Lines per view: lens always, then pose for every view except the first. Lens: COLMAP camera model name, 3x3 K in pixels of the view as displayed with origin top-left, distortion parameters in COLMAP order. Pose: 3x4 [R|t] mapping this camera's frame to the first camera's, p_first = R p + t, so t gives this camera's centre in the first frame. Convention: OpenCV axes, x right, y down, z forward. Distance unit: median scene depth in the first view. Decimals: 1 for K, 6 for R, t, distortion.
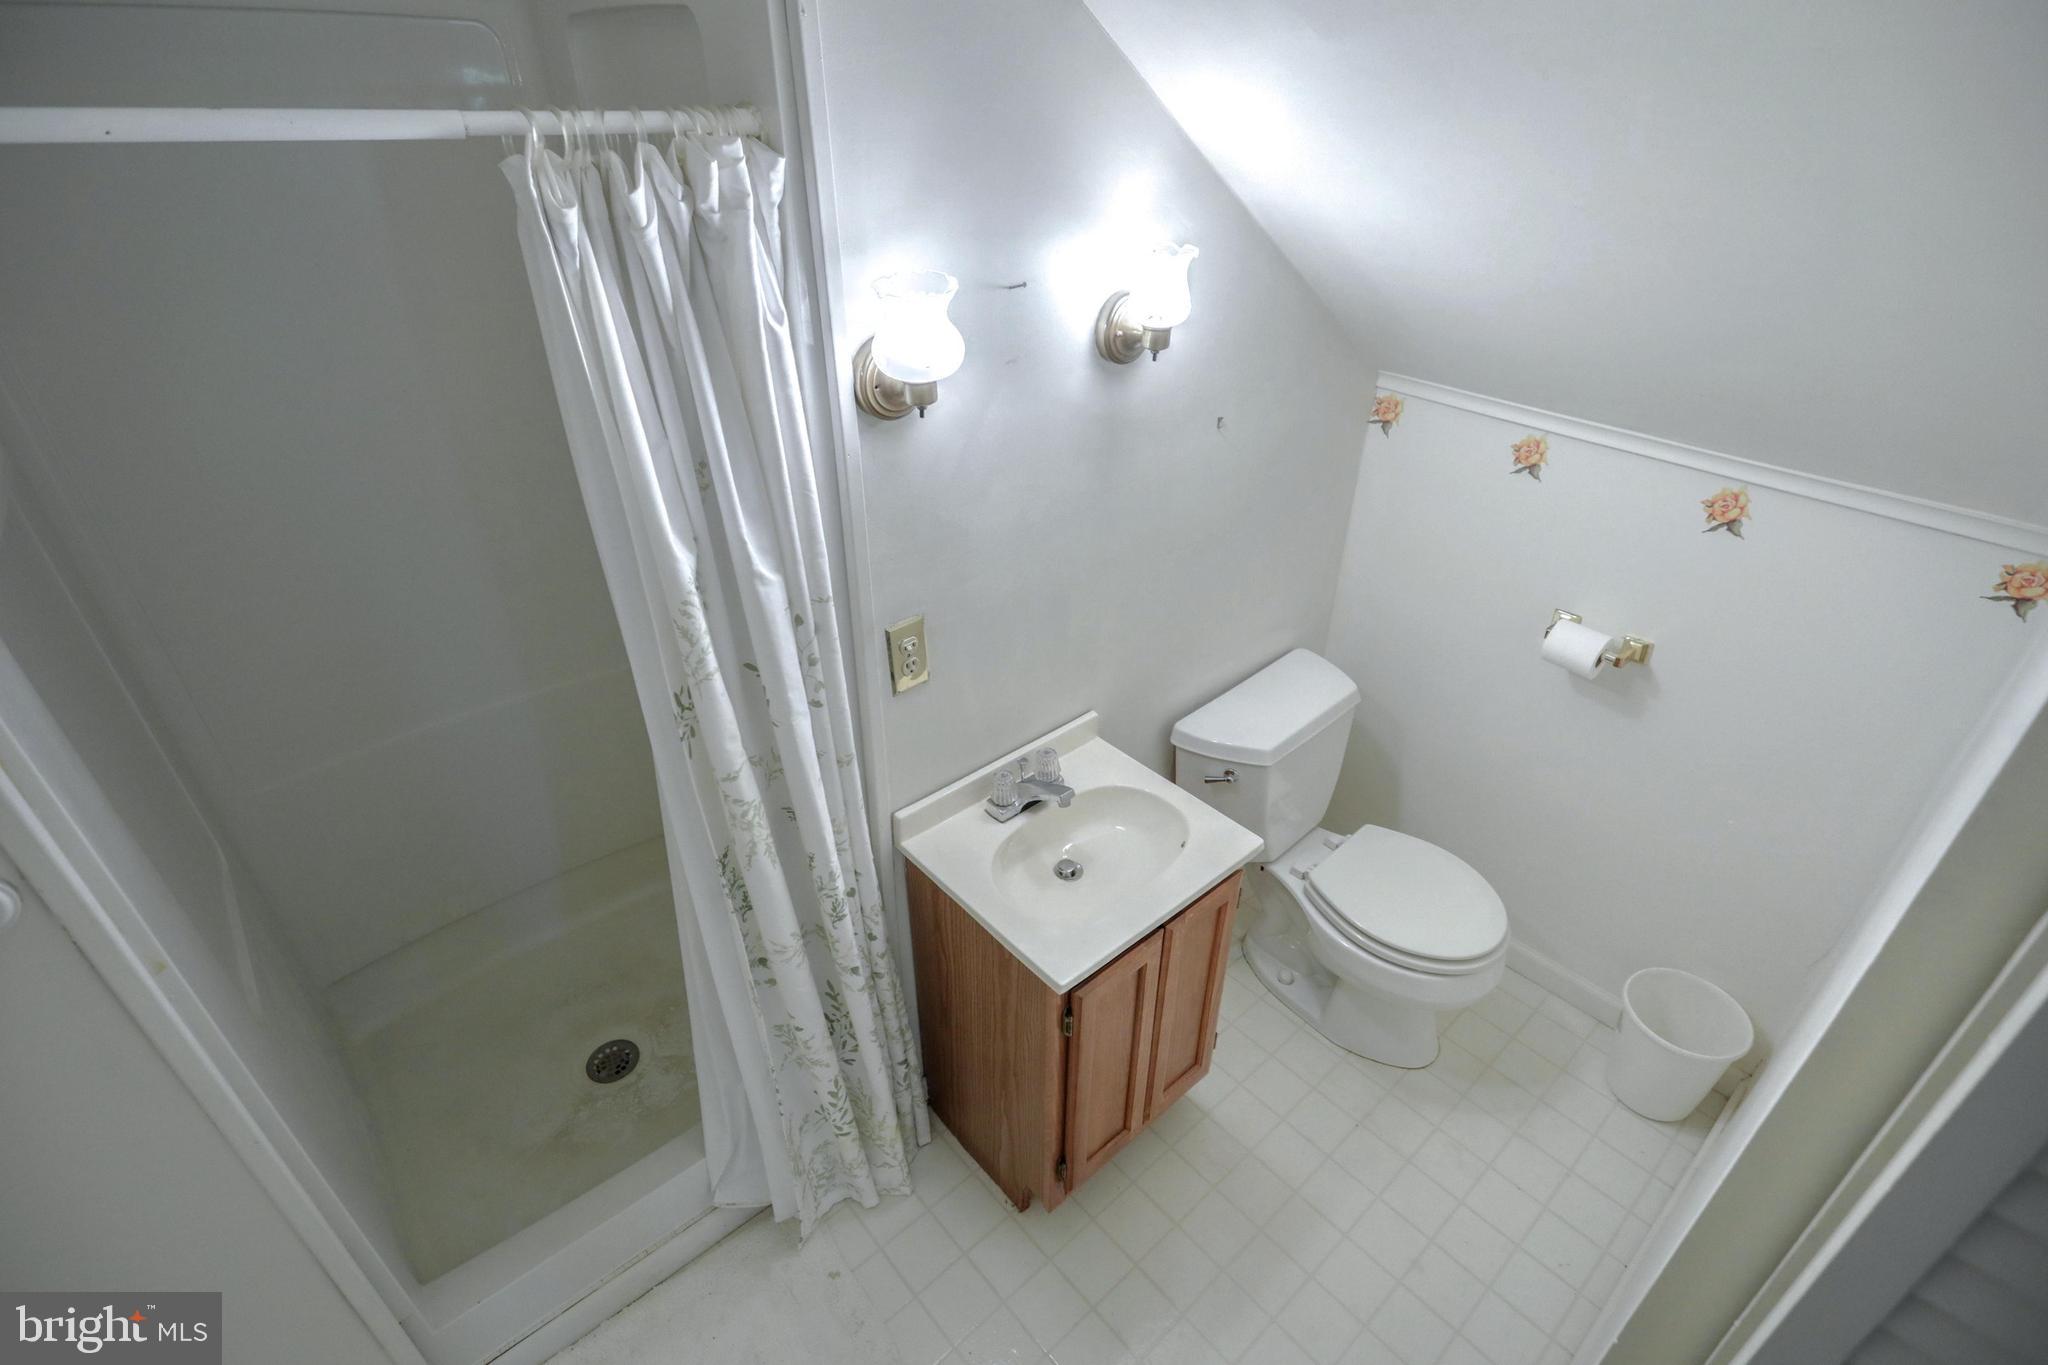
lens RADIAL K [[972.9, 0, 1030.1], [0, 972.9, 673.1], [0, 0, 1]] dist [0.002291, -0.001553]
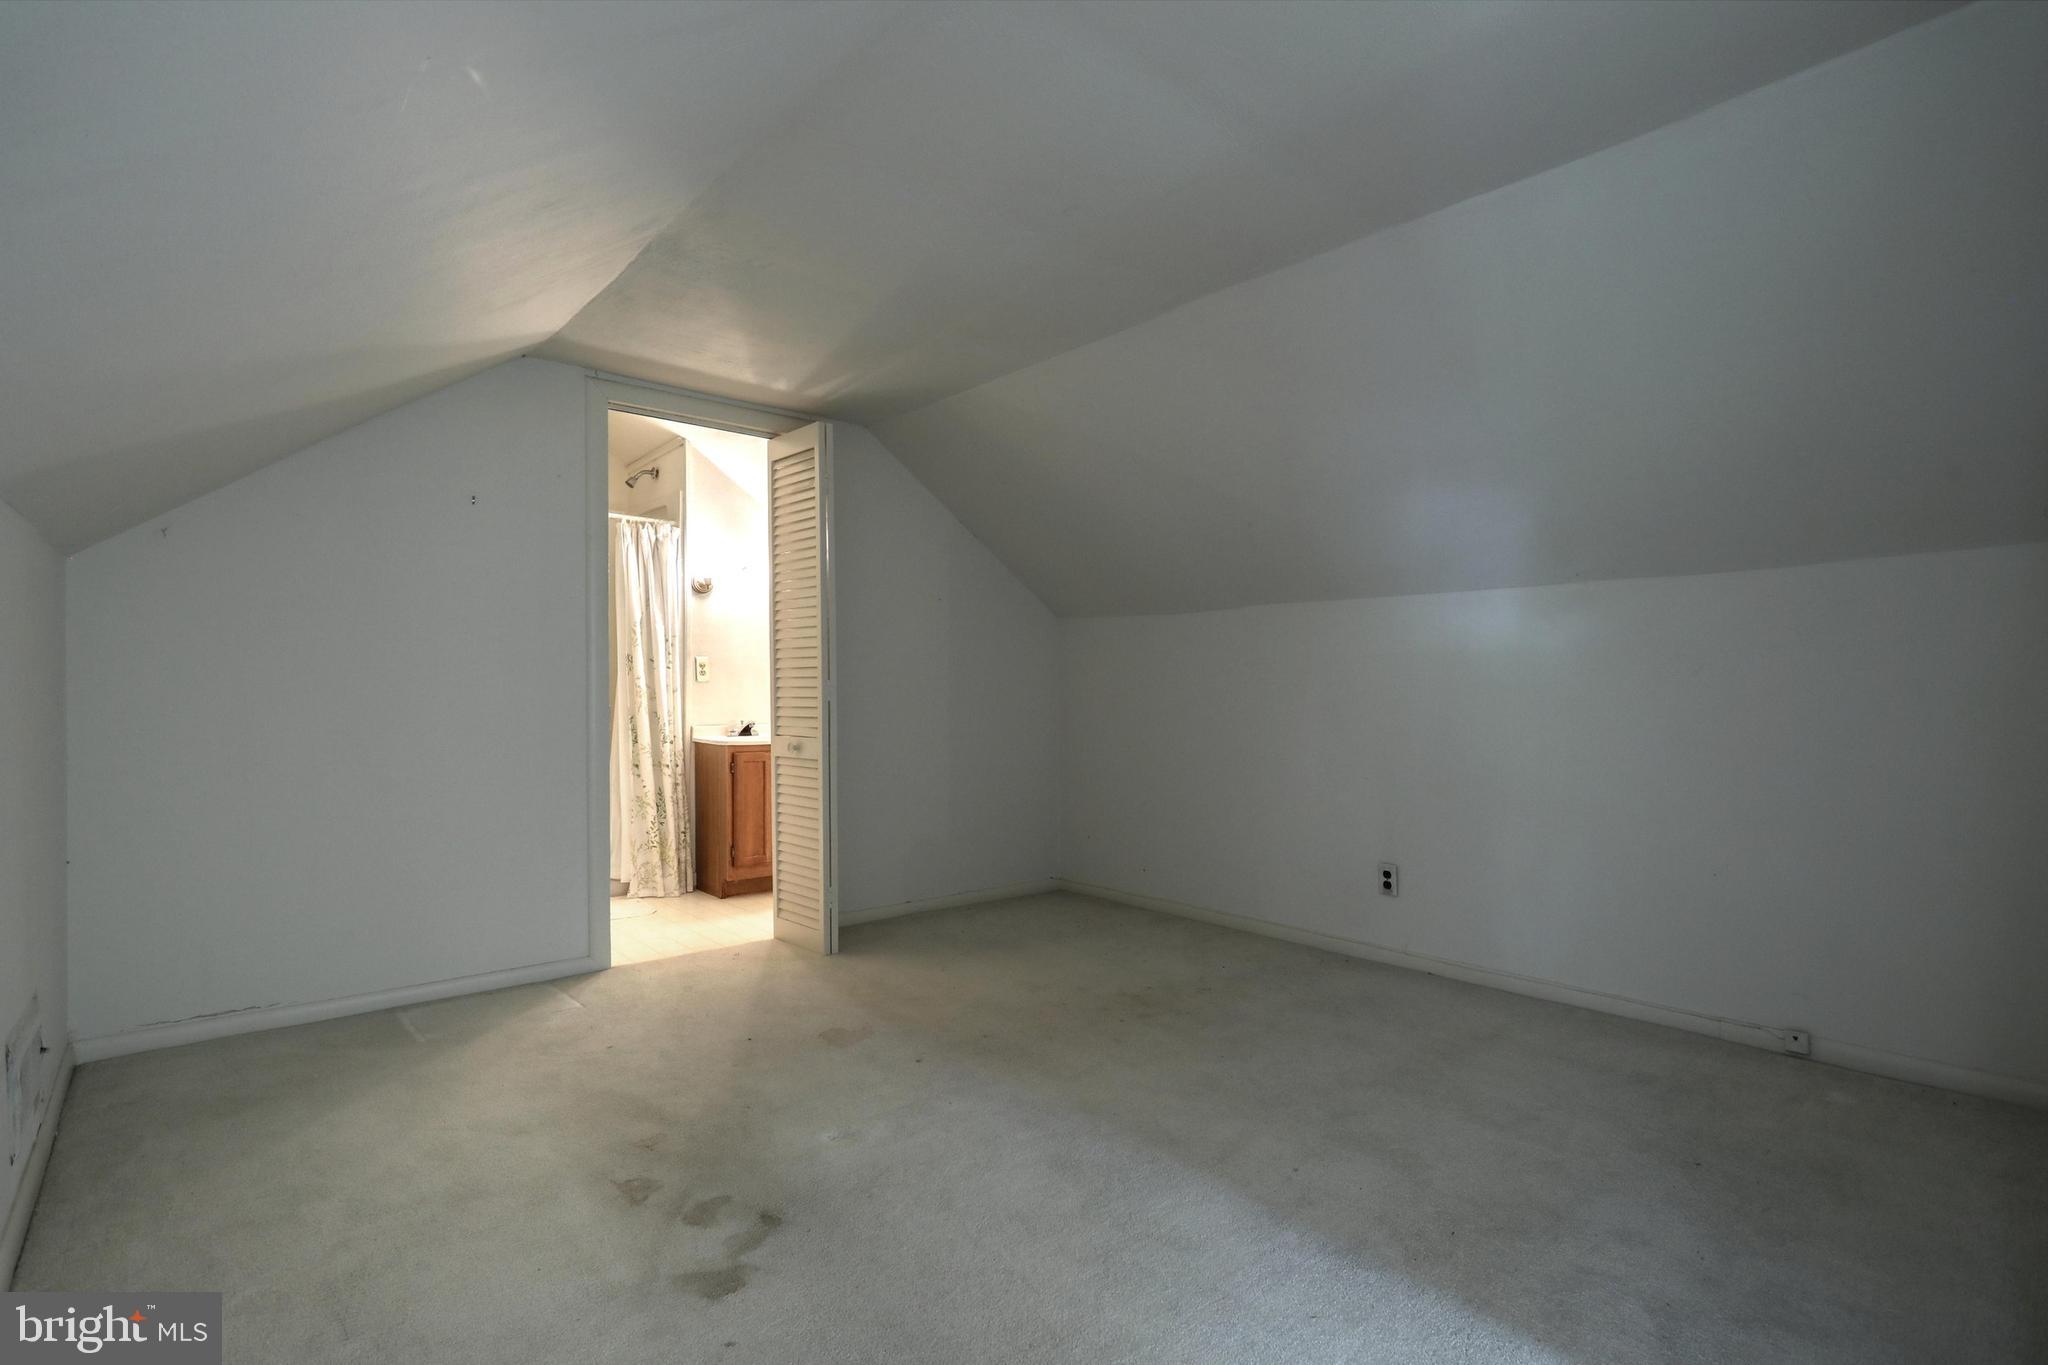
lens RADIAL K [[972.9, 0, 1020.5], [0, 972.9, 687.2], [0, 0, 1]] dist [0.002291, -0.001553]
pose [[0.999871, -0.002952, -0.015758, 1.062073], [-0.005706, 0.853014, -0.521857, 1.853419], [0.014982, 0.521880, 0.852887, -1.841620]]
